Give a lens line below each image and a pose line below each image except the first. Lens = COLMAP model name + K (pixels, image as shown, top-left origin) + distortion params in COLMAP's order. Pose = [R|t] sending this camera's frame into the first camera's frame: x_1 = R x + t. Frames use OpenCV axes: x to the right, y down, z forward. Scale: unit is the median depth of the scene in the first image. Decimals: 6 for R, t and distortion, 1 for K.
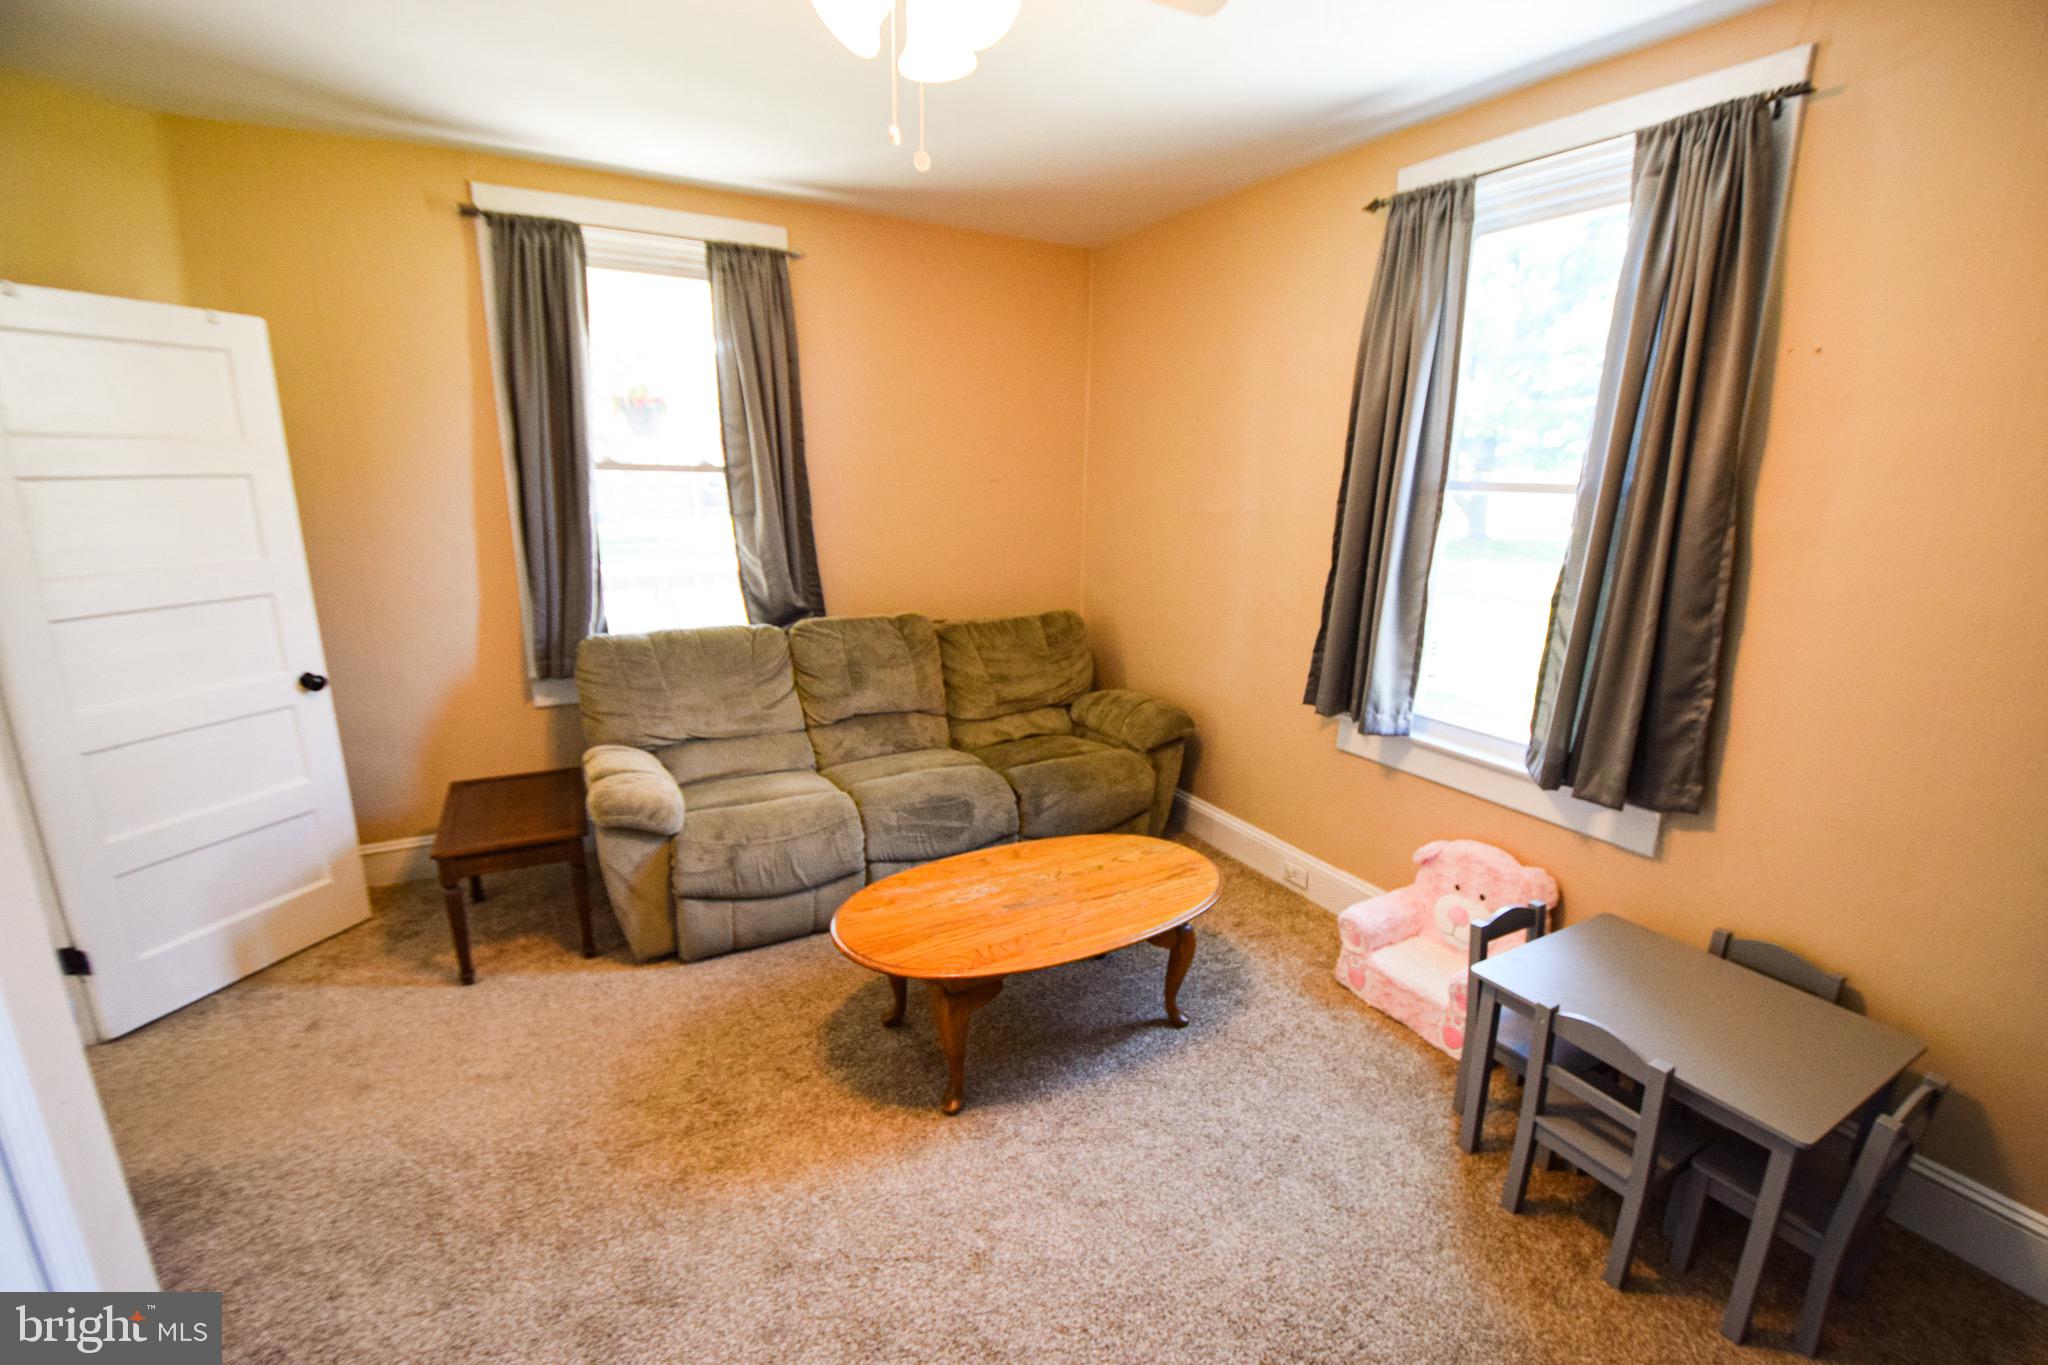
lens RADIAL K [[896.6, 0, 1041.9], [0, 896.6, 709.6], [0, 0, 1]] dist [-0.000499, -0.011556]
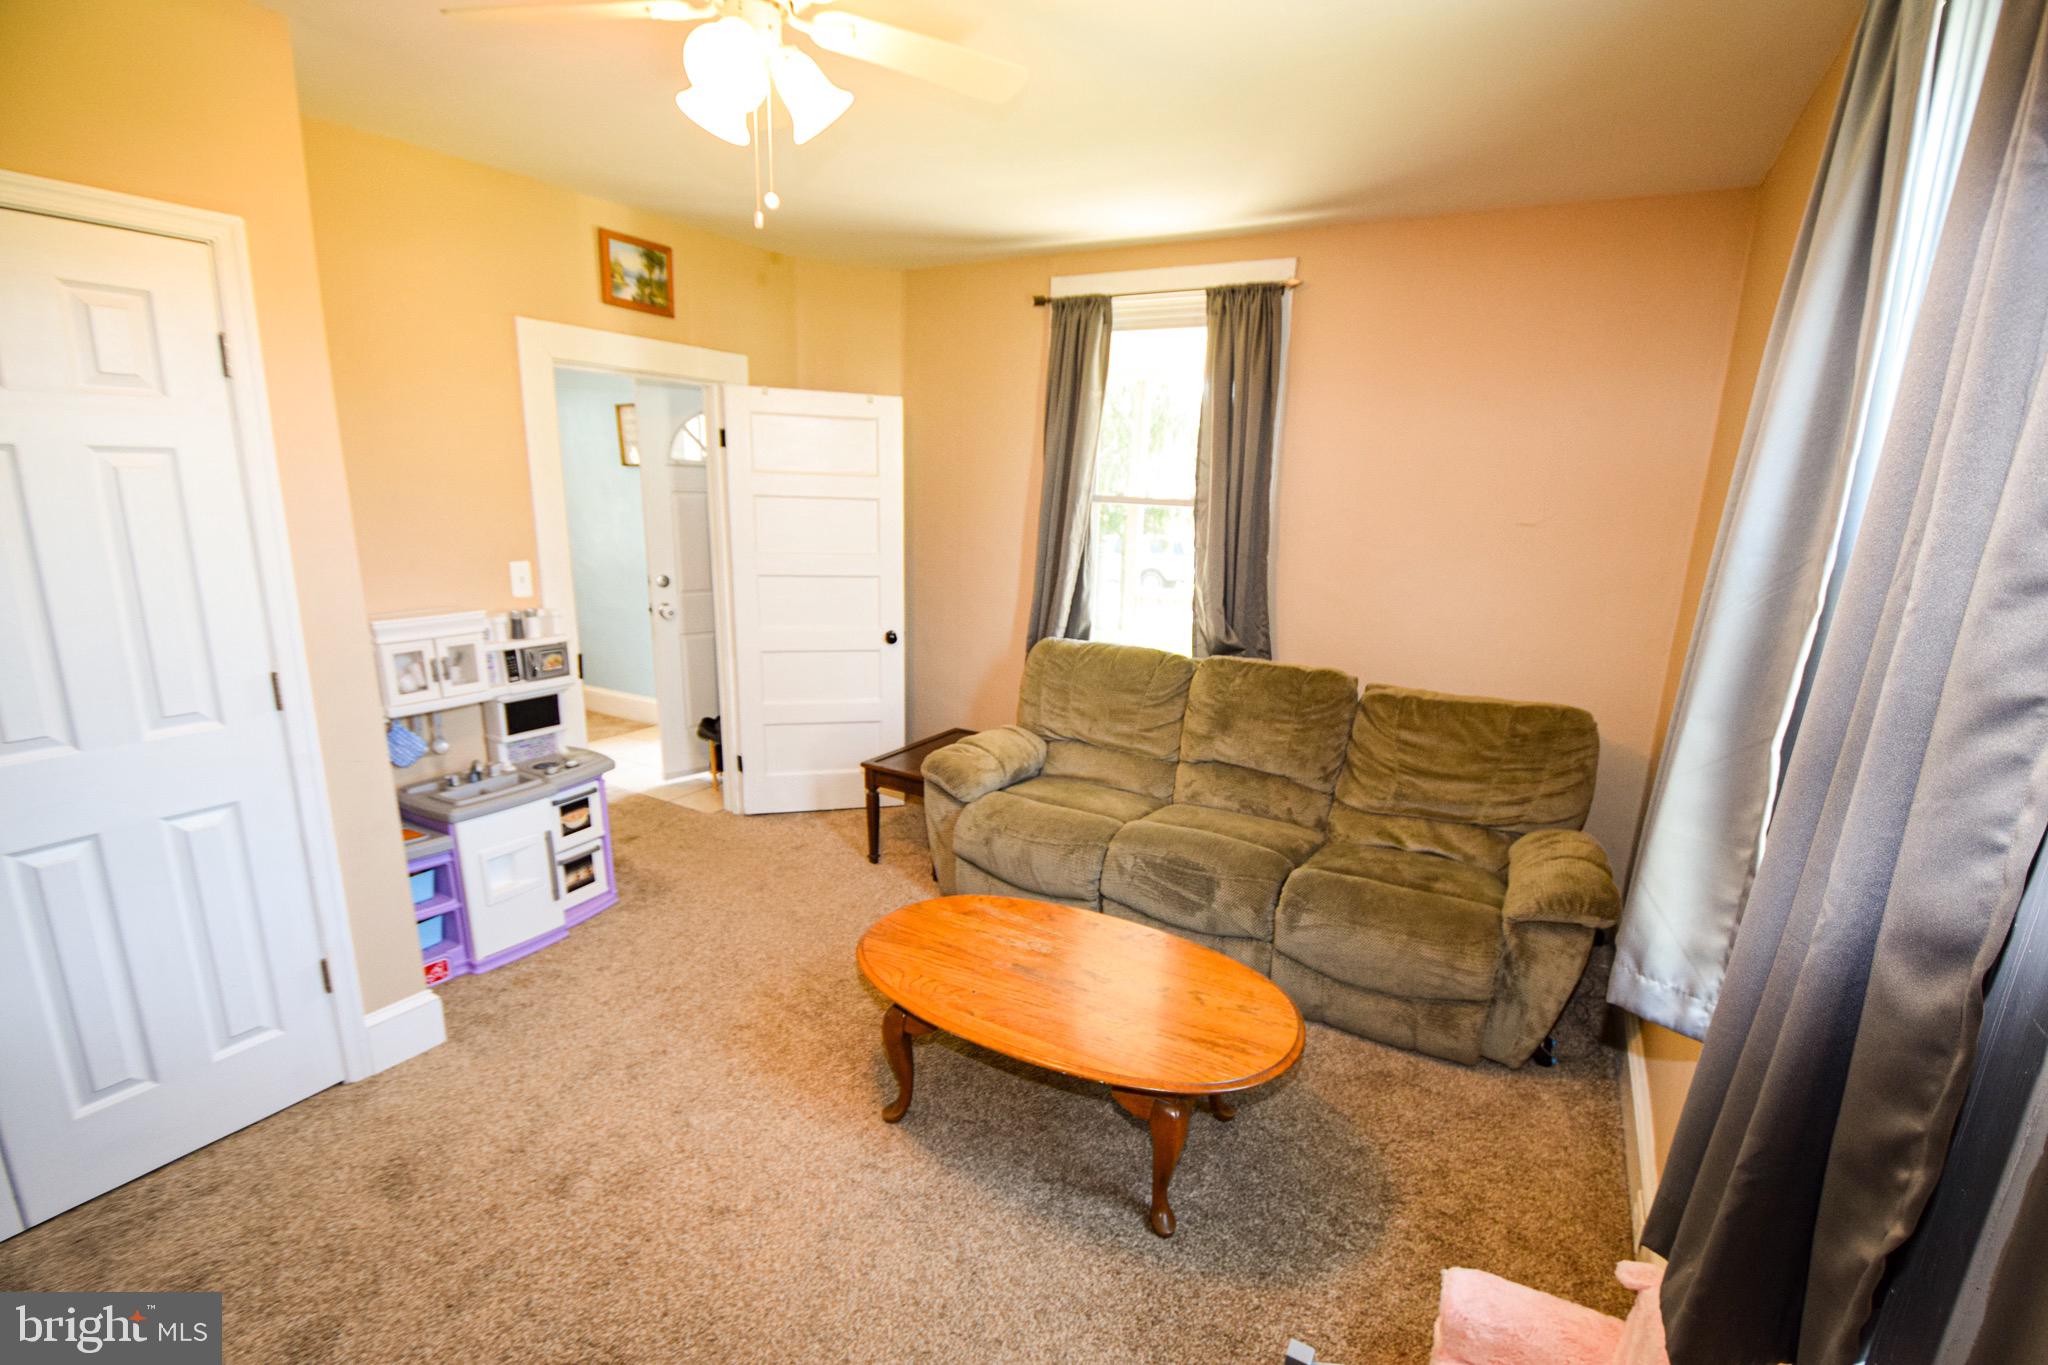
lens RADIAL K [[896.6, 0, 1042.7], [0, 896.6, 699.9], [0, 0, 1]] dist [-0.000499, -0.011556]
pose [[0.520880, 0.194645, -0.831142, 0.589066], [-0.242427, 0.967297, 0.074601, -0.102721], [0.818482, 0.162634, 0.551033, 0.400781]]
